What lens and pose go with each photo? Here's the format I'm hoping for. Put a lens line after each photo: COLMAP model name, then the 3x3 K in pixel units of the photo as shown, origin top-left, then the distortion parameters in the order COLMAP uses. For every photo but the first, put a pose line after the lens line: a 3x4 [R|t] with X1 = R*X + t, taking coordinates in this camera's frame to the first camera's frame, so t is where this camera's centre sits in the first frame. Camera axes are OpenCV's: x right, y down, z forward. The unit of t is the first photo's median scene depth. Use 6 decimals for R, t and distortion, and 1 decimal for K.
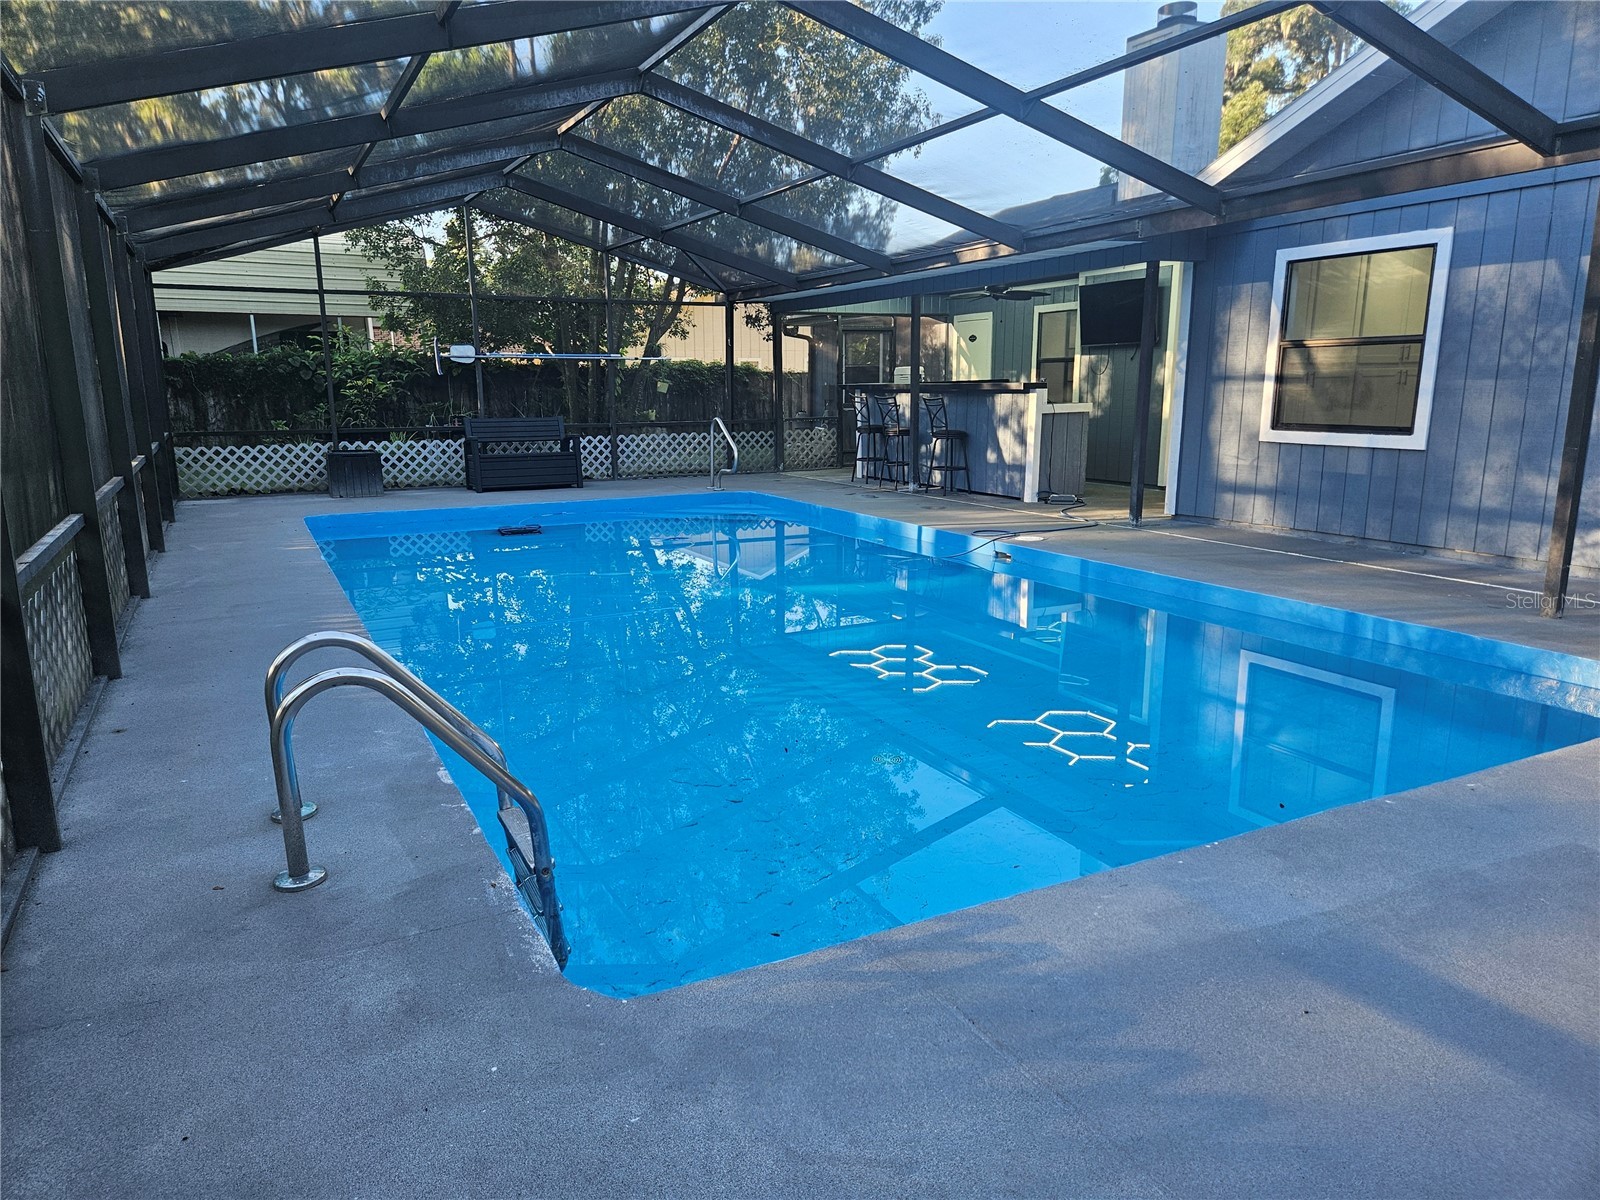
lens RADIAL K [[1044.0, 0, 800.0], [0, 1044.0, 600.0], [0, 0, 1]] dist [-0.001789, -0.002691]
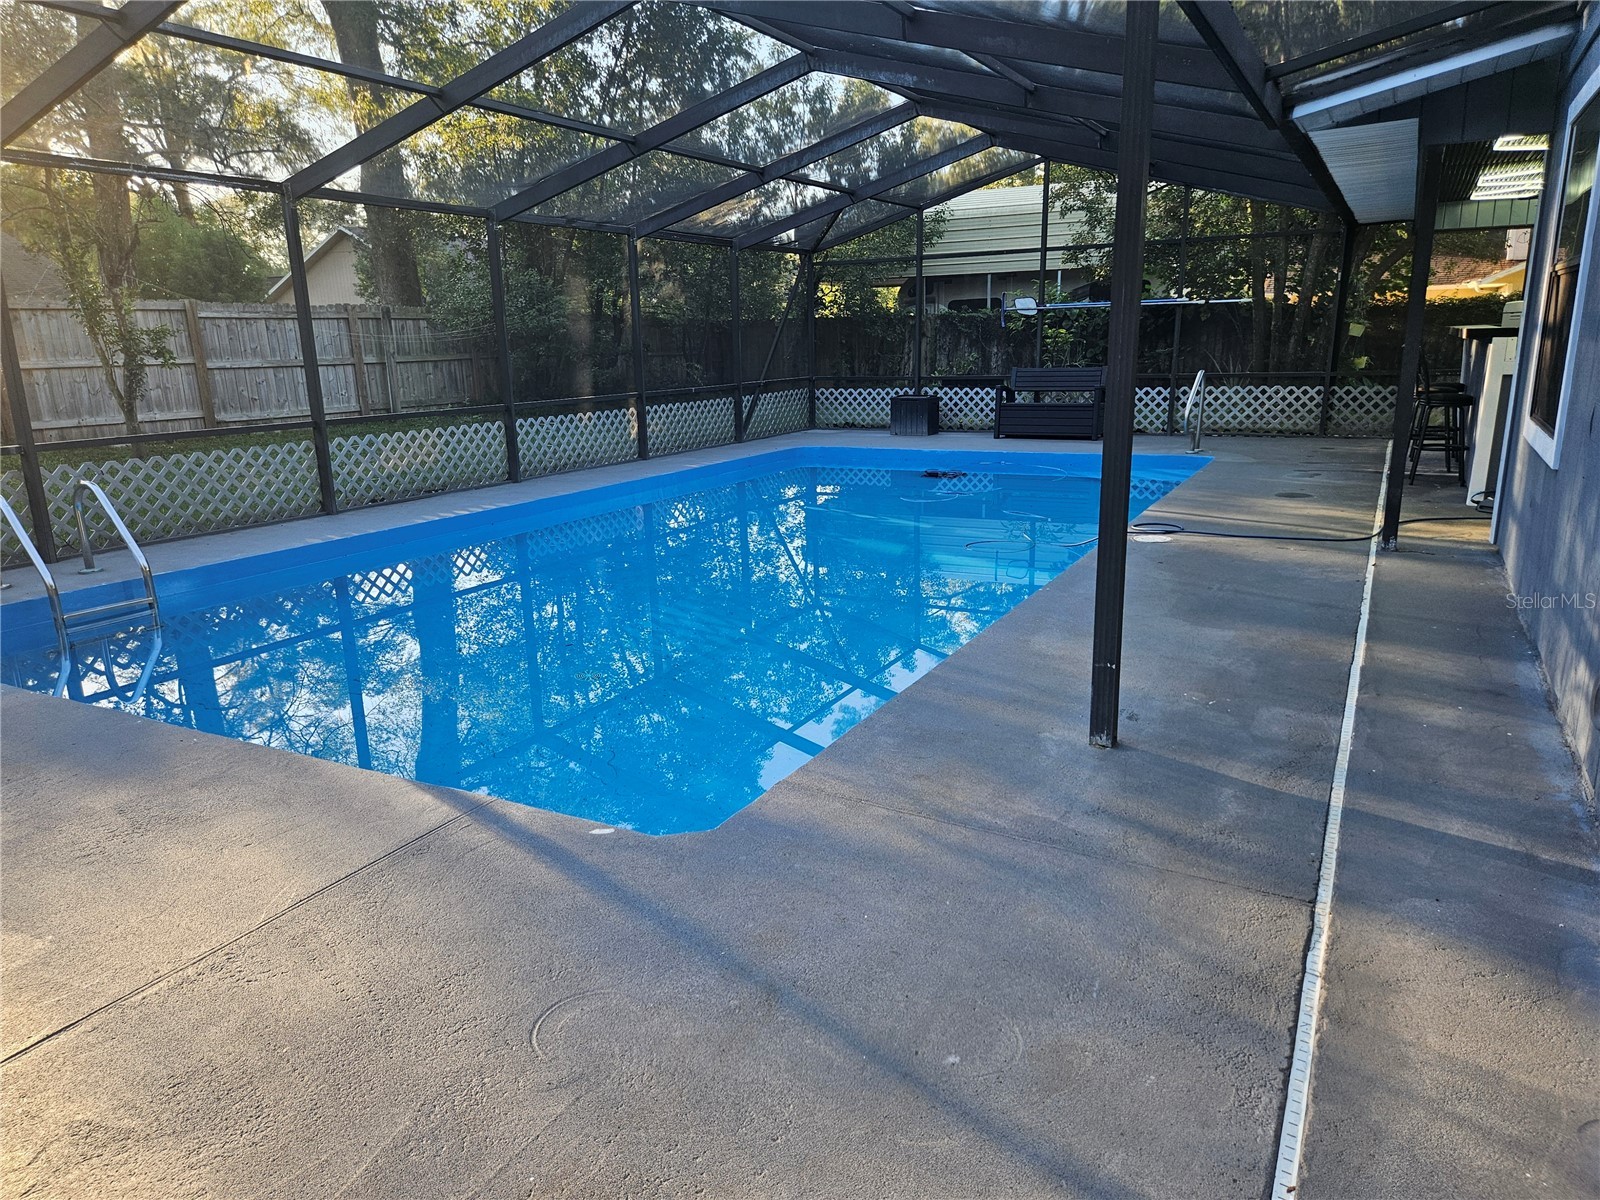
lens RADIAL K [[1044.0, 0, 800.0], [0, 1044.0, 600.0], [0, 0, 1]] dist [-0.001789, -0.002691]
pose [[0.531701, 0.191563, -0.824983, 0.449766], [-0.144409, 0.980326, 0.134562, -0.049383], [0.834530, 0.047589, 0.548904, 0.224648]]
